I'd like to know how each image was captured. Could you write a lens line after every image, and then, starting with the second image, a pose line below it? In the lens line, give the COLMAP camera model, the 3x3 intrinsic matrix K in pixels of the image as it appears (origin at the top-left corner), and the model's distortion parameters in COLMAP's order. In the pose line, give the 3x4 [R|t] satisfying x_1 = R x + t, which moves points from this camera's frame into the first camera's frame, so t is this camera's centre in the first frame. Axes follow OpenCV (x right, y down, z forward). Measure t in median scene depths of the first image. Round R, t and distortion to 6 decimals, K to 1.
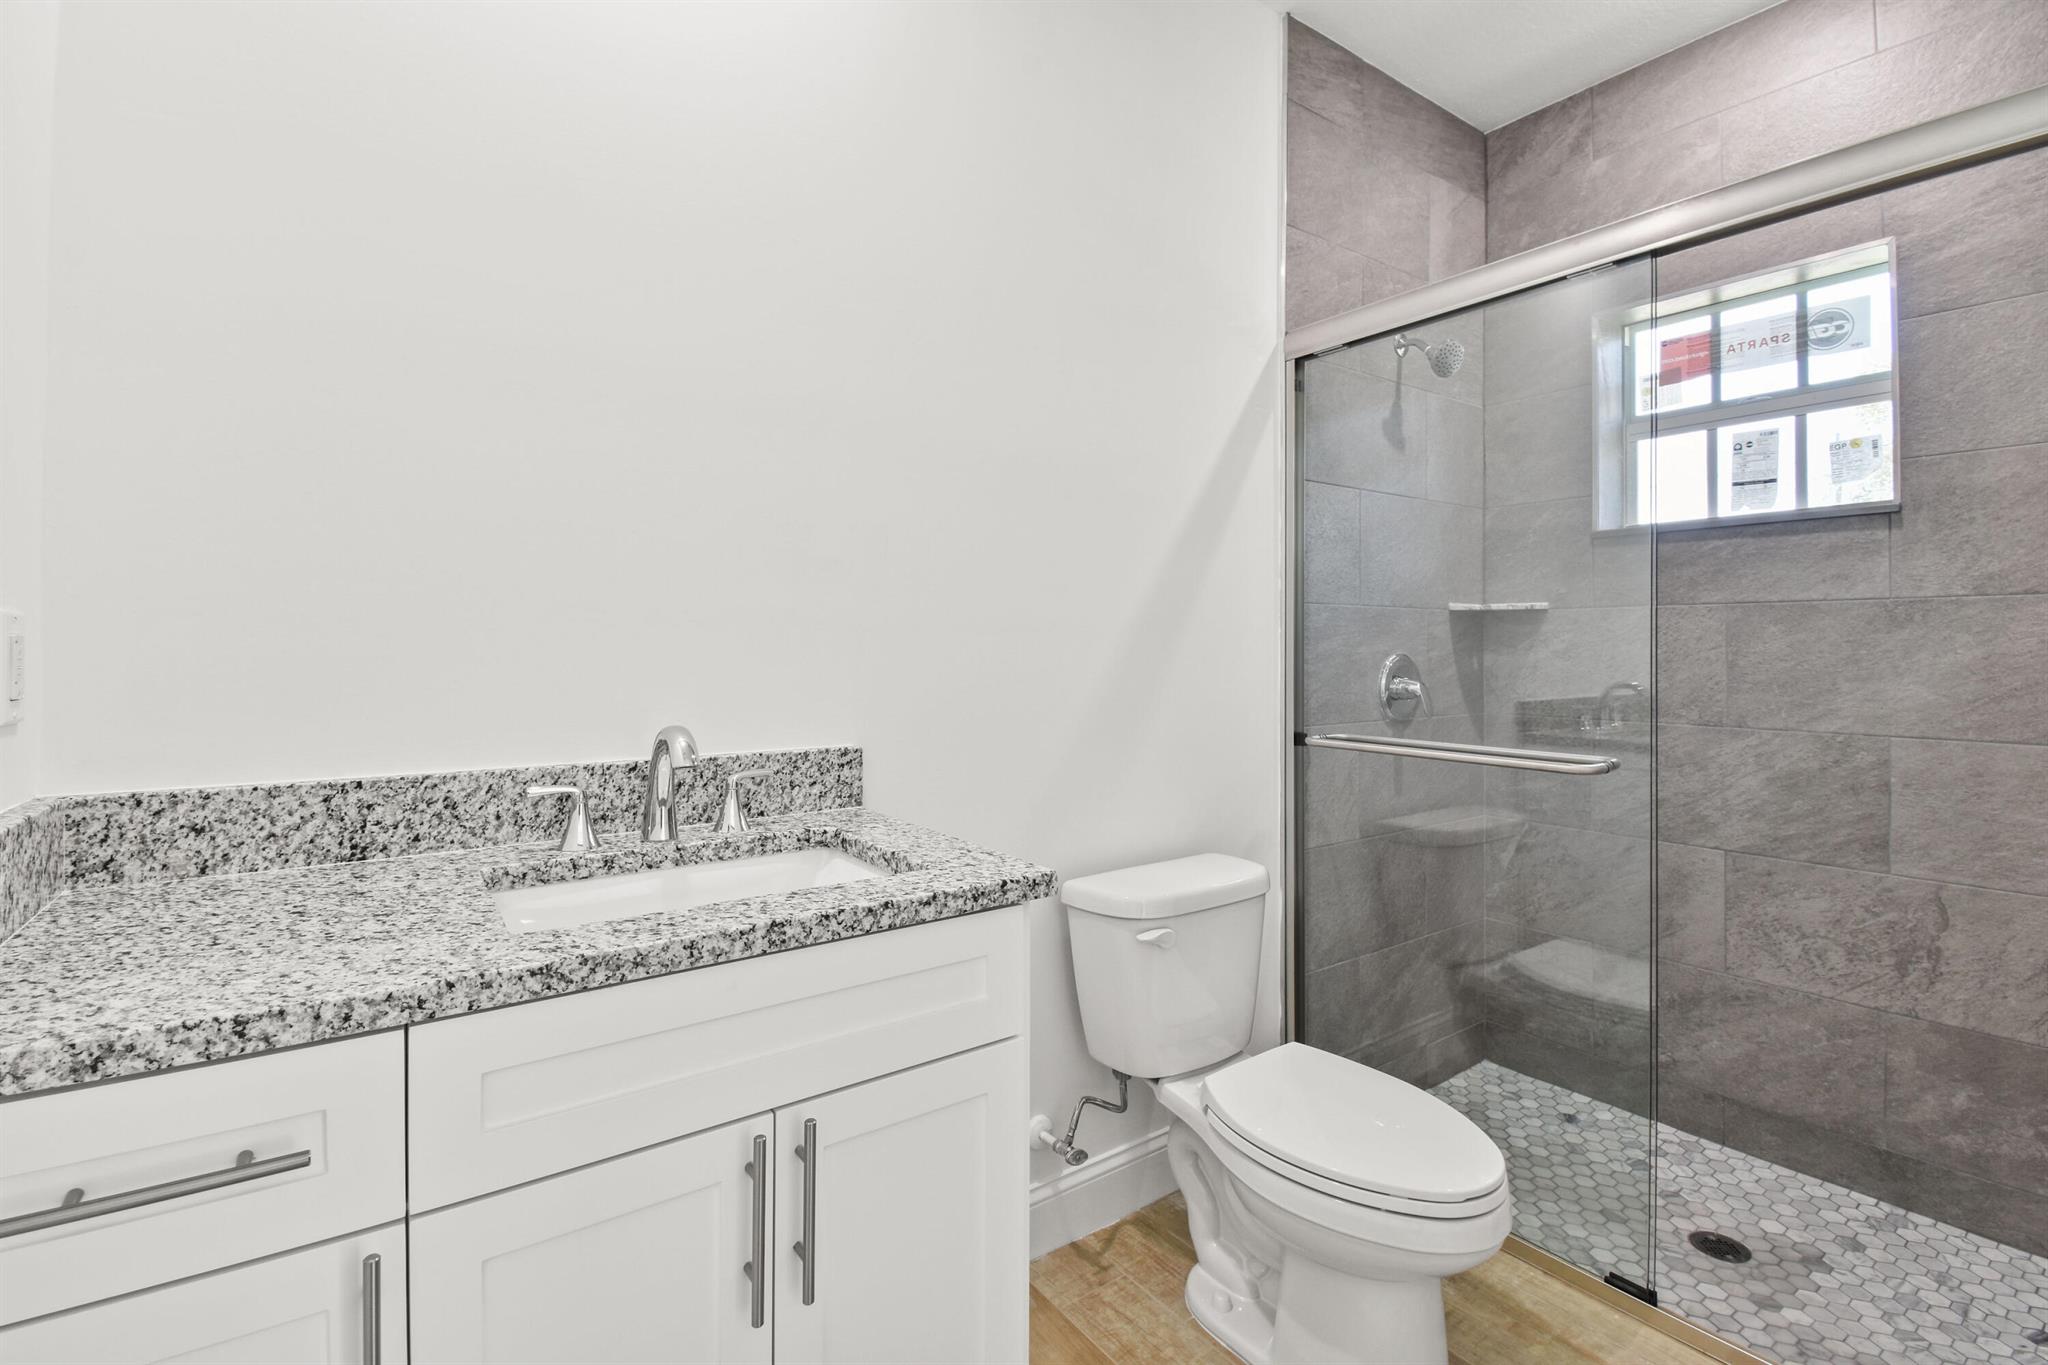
lens RADIAL K [[897.9, 0, 1028.6], [0, 897.9, 656.2], [0, 0, 1]] dist [0.042234, -0.019902]
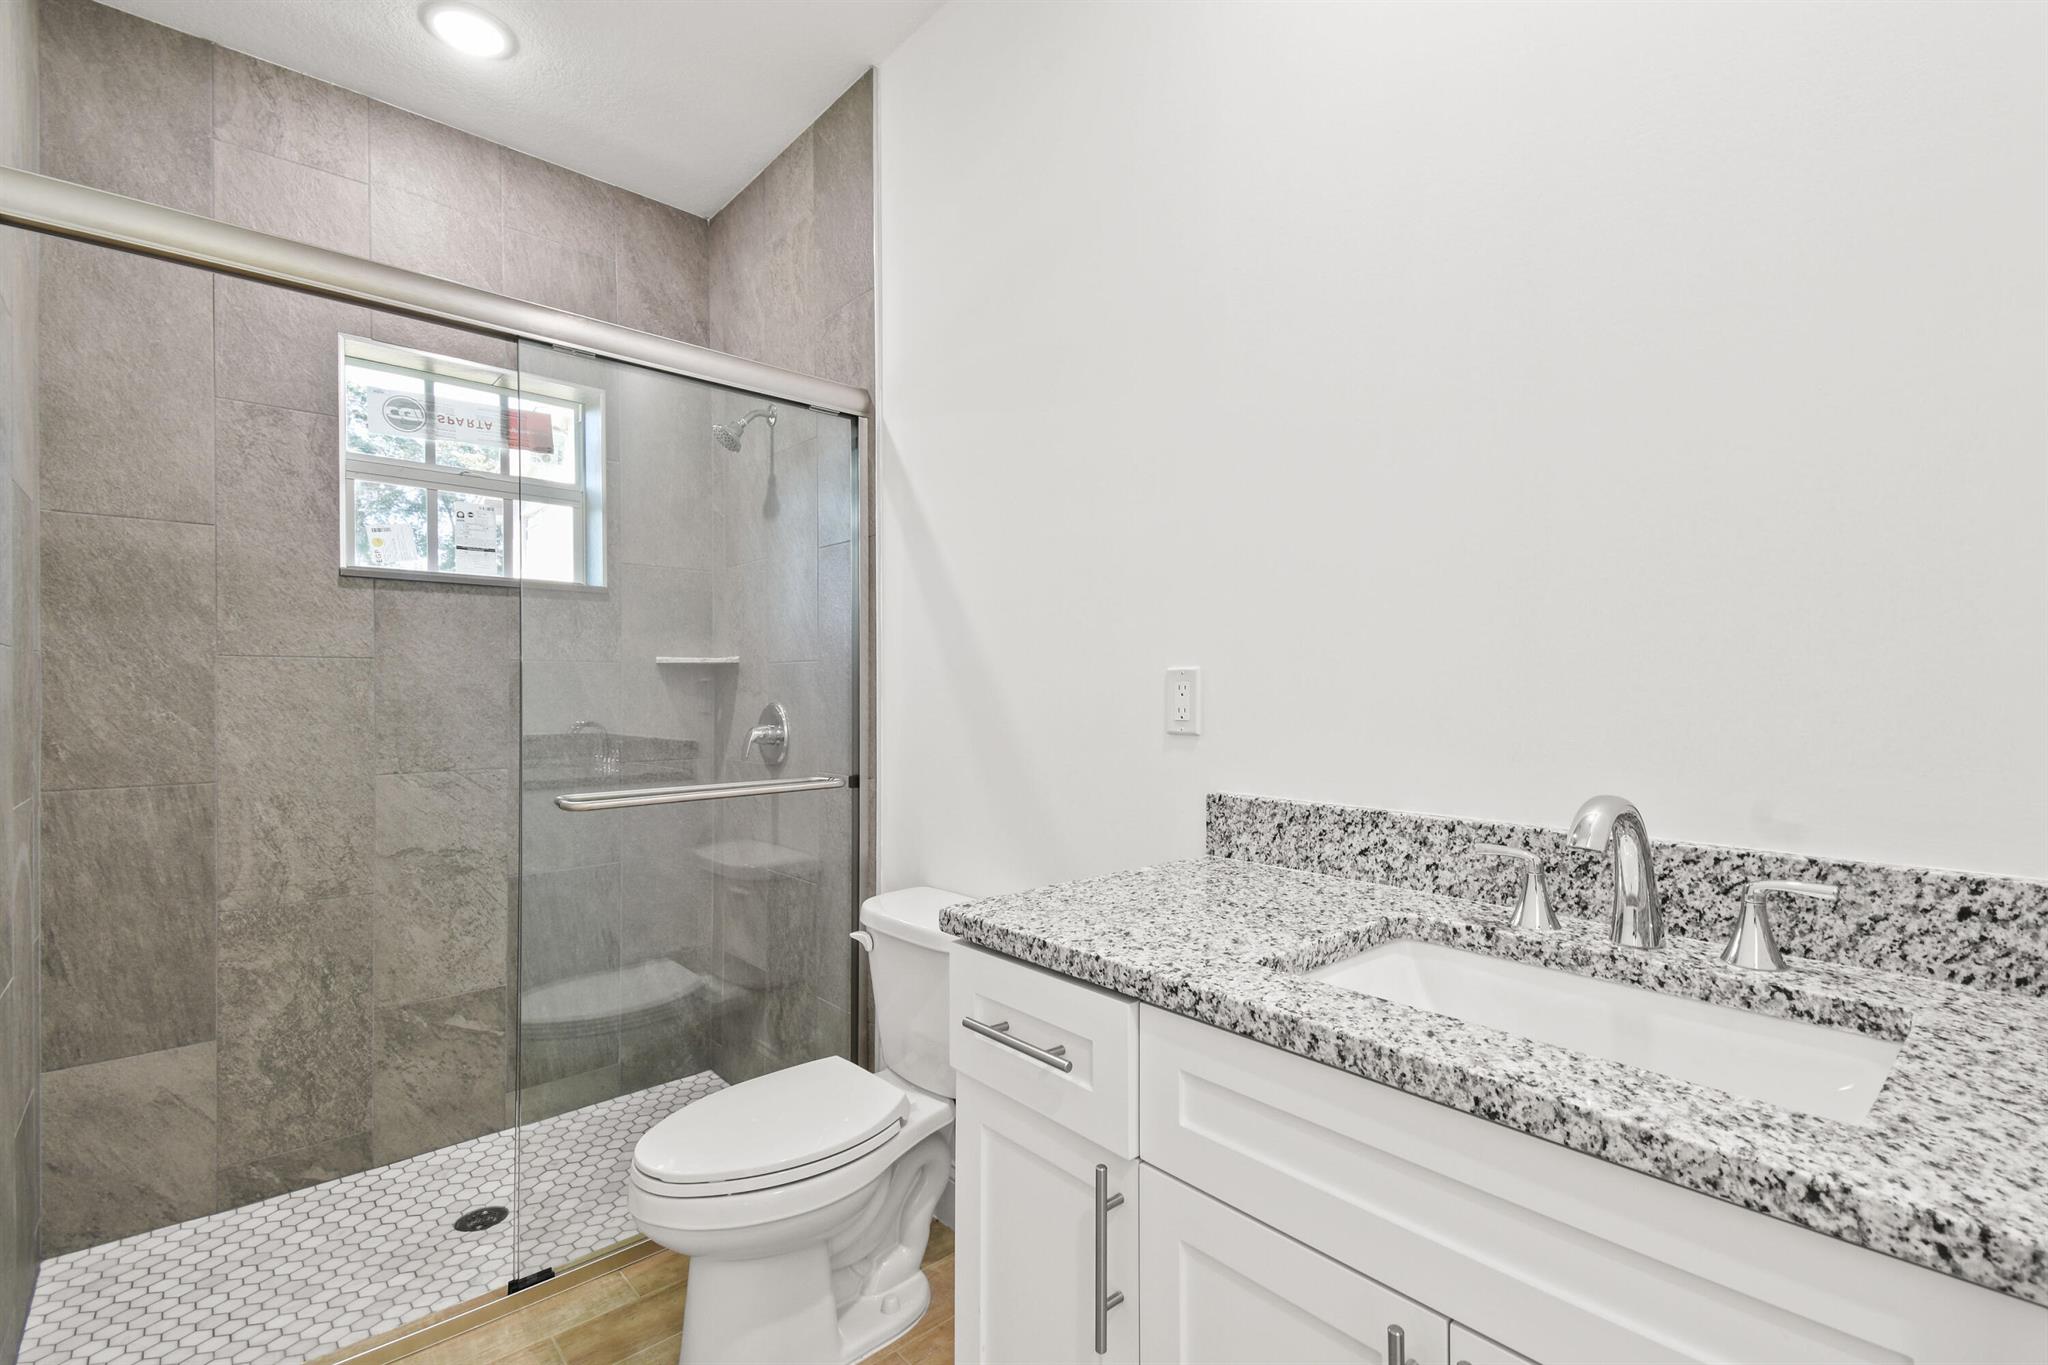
lens RADIAL K [[908.8, 0, 1024.0], [0, 908.8, 682.5], [0, 0, 1]] dist [0.013139, -0.021221]
pose [[-0.107099, -0.005570, 0.994233, -0.413558], [0.018429, 0.999801, 0.007587, -0.016929], [-0.994078, 0.019135, -0.106975, 0.453499]]
